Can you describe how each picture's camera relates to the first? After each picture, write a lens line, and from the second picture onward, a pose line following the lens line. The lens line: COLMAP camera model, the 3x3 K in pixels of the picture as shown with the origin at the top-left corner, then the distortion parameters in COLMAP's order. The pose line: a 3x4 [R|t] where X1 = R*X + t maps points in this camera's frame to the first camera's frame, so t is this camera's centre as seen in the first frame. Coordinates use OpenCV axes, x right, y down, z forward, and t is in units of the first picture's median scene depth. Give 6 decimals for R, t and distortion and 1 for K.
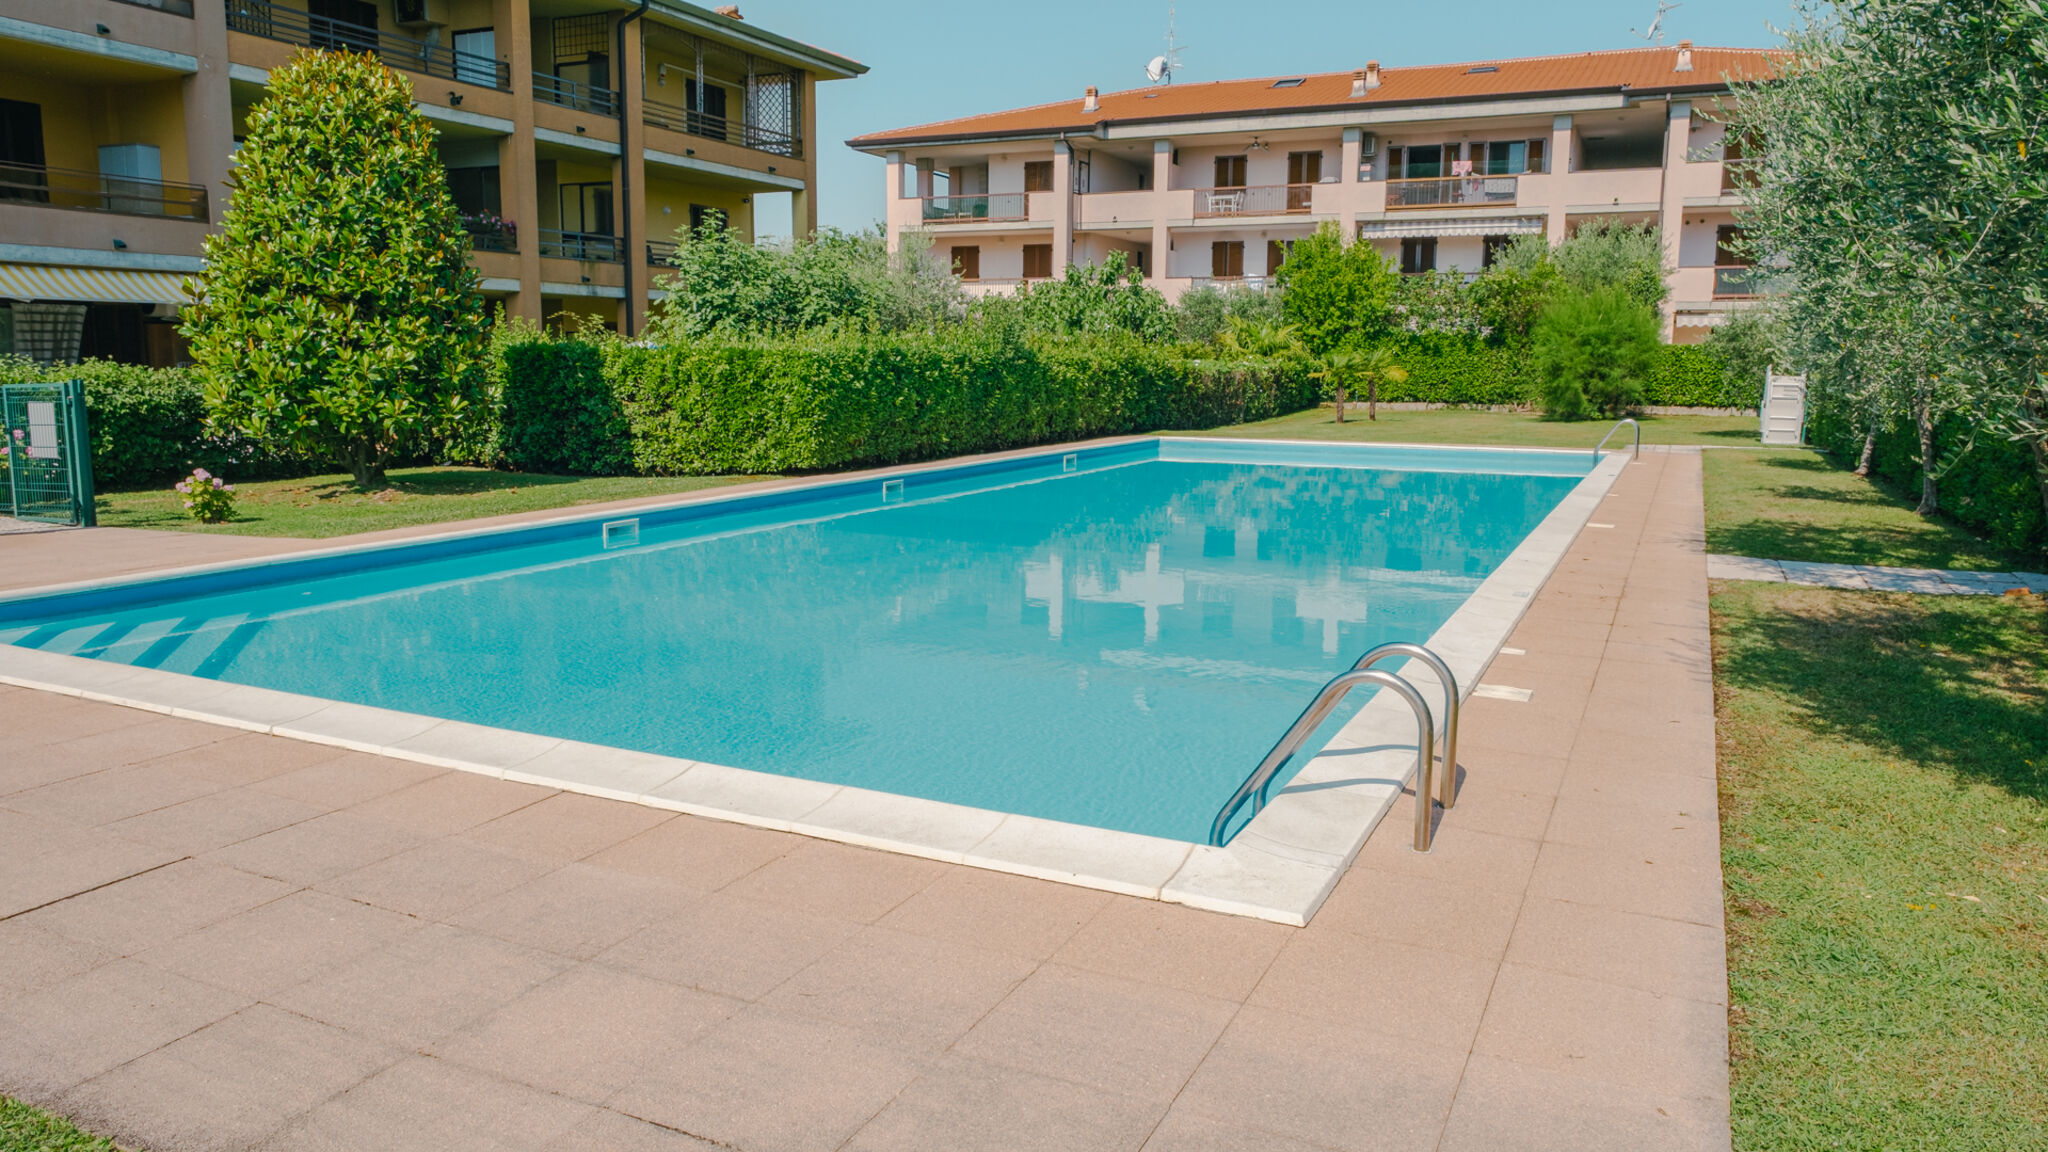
lens RADIAL K [[1407.4, 0, 1009.8], [0, 1407.4, 573.1], [0, 0, 1]] dist [0.003988, 0.000714]
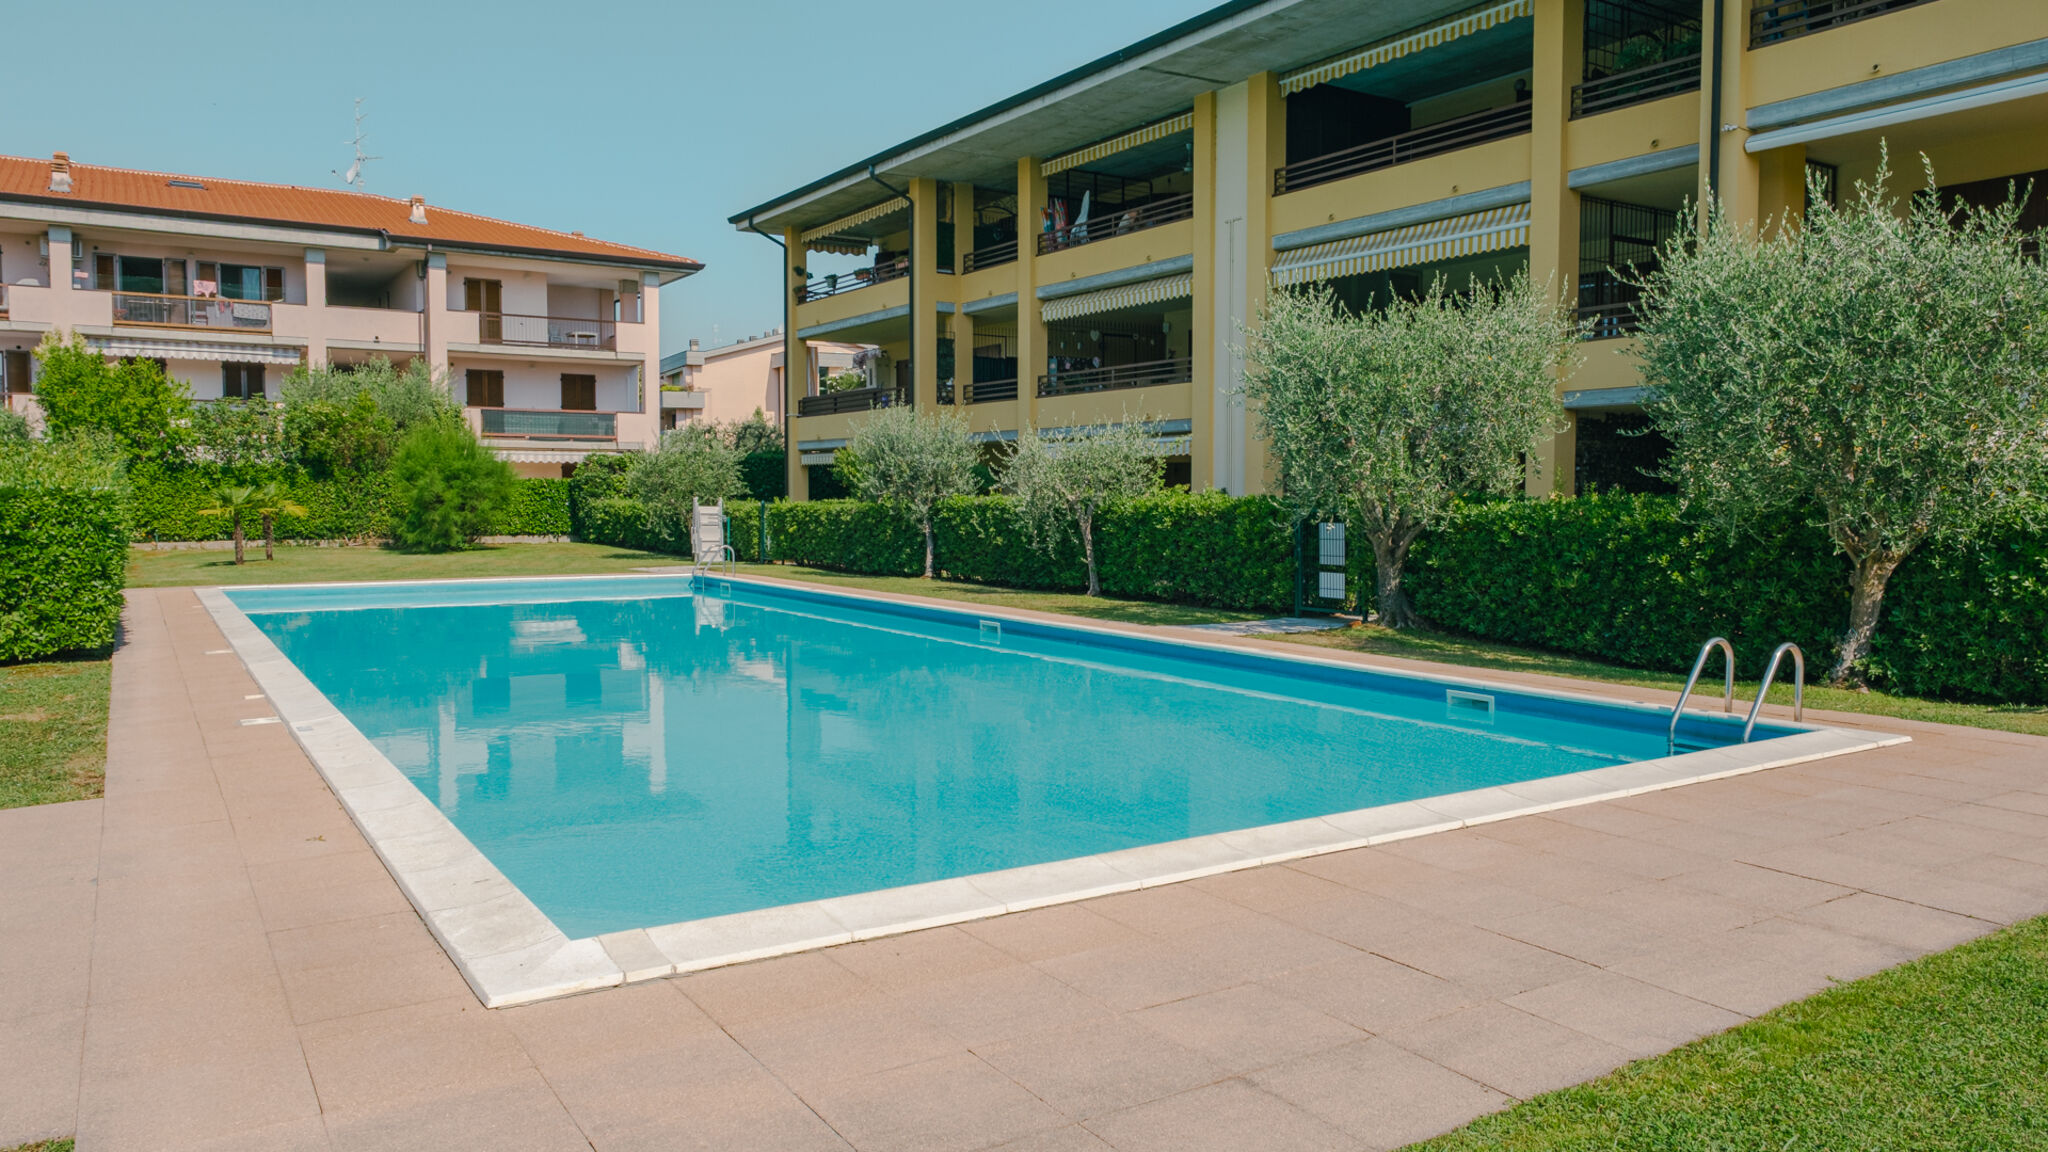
lens RADIAL K [[1407.4, 0, 1009.8], [0, 1407.4, 573.1], [0, 0, 1]] dist [0.003988, 0.000714]
pose [[0.537007, -0.053613, 0.841872, -0.185901], [0.130971, 0.991176, -0.020421, -0.014301], [-0.833349, 0.121227, 0.539290, 0.084356]]
